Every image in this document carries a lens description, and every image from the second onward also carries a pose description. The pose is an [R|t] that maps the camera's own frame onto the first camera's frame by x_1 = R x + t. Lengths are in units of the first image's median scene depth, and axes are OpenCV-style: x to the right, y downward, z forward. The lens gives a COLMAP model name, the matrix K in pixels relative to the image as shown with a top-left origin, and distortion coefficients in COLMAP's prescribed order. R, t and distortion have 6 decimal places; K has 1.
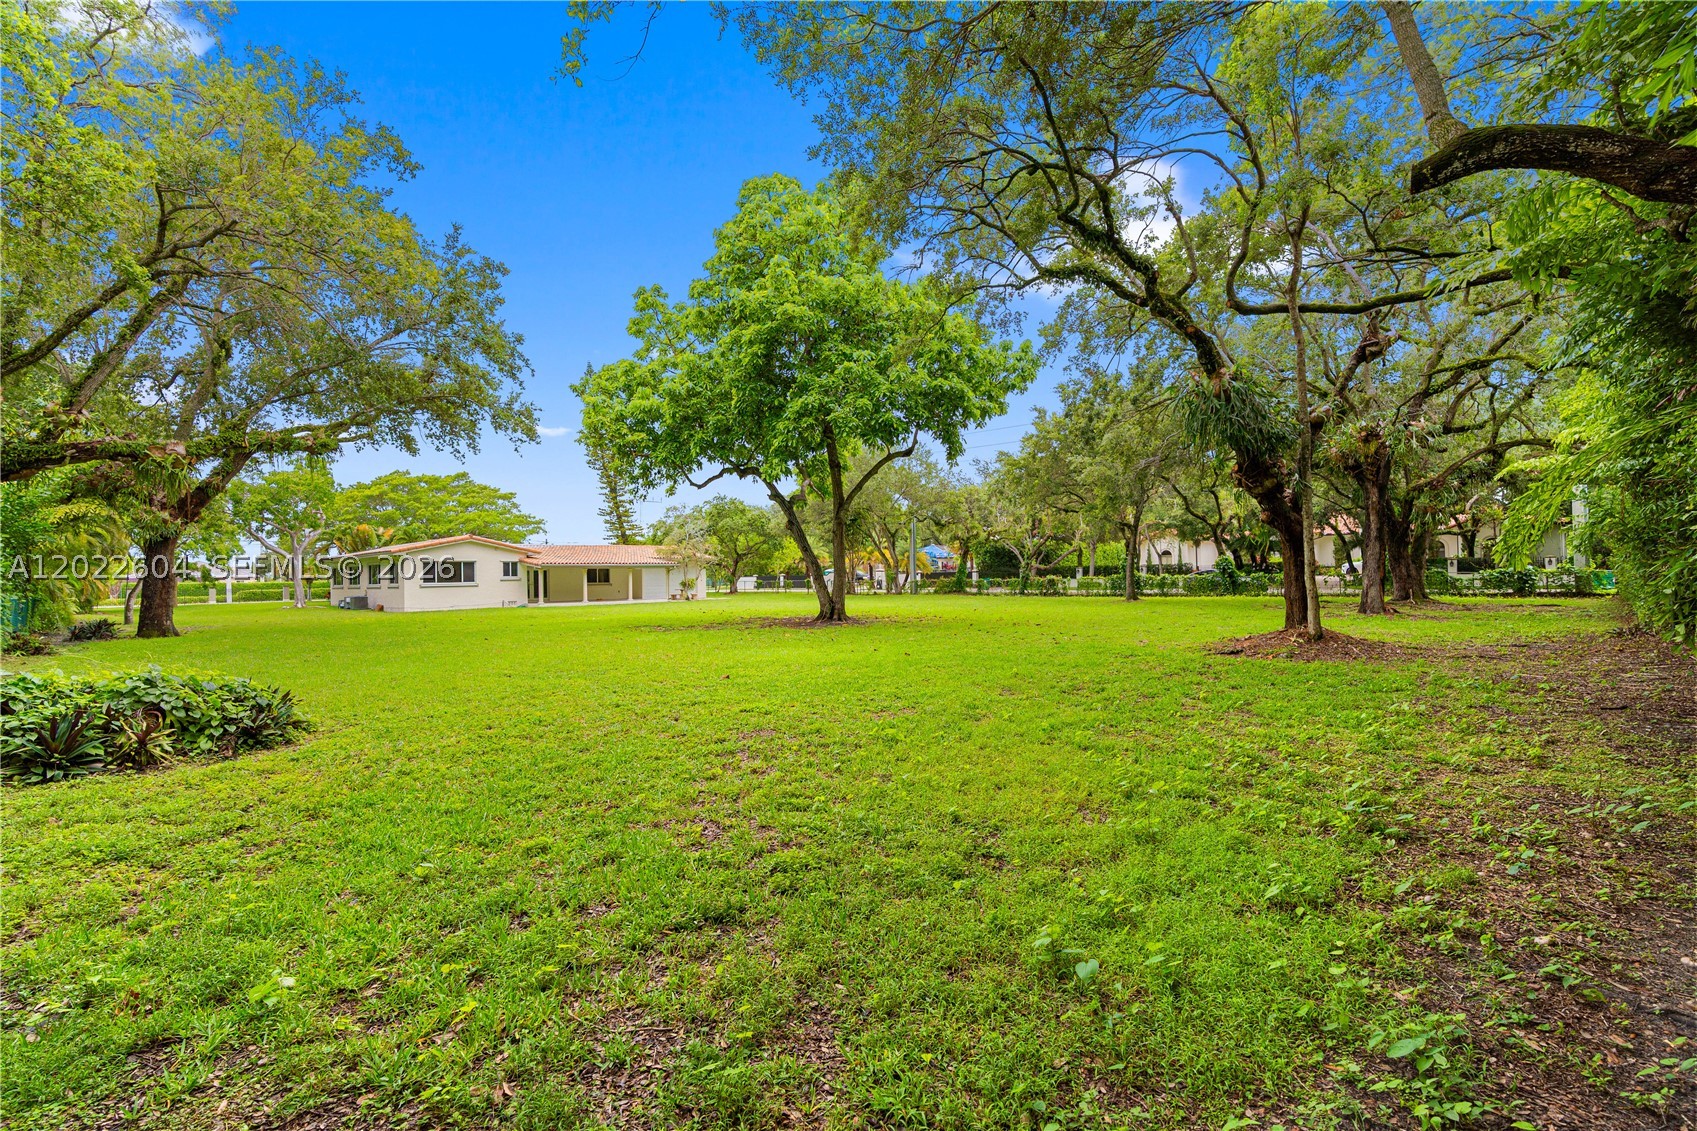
lens RADIAL K [[778.3, 0, 848.5], [0, 778.3, 565.5], [0, 0, 1]] dist [0.002291, 0.001066]
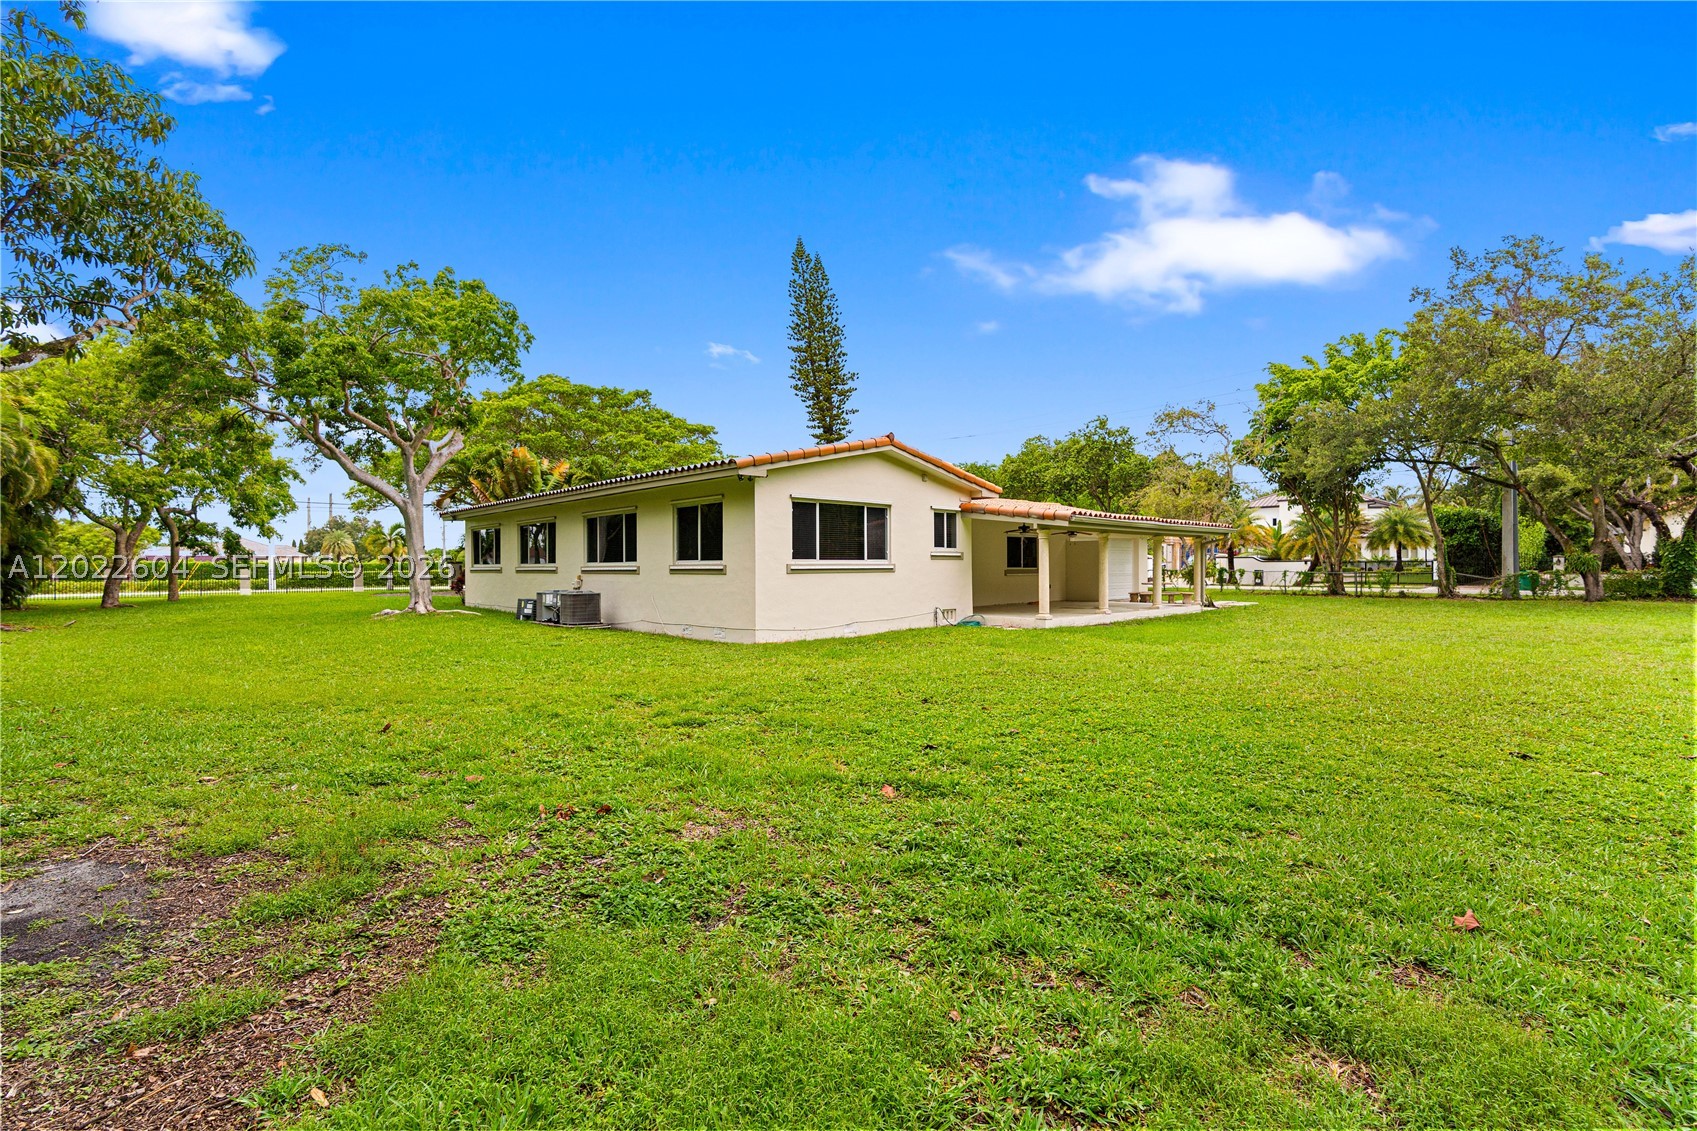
lens RADIAL K [[778.3, 0, 848.5], [0, 778.3, 565.5], [0, 0, 1]] dist [0.002291, 0.001066]
pose [[0.999300, 0.014116, -0.034651, -0.393152], [-0.013692, 0.999829, 0.012459, 0.016058], [0.034821, -0.011976, 0.999322, 0.495974]]
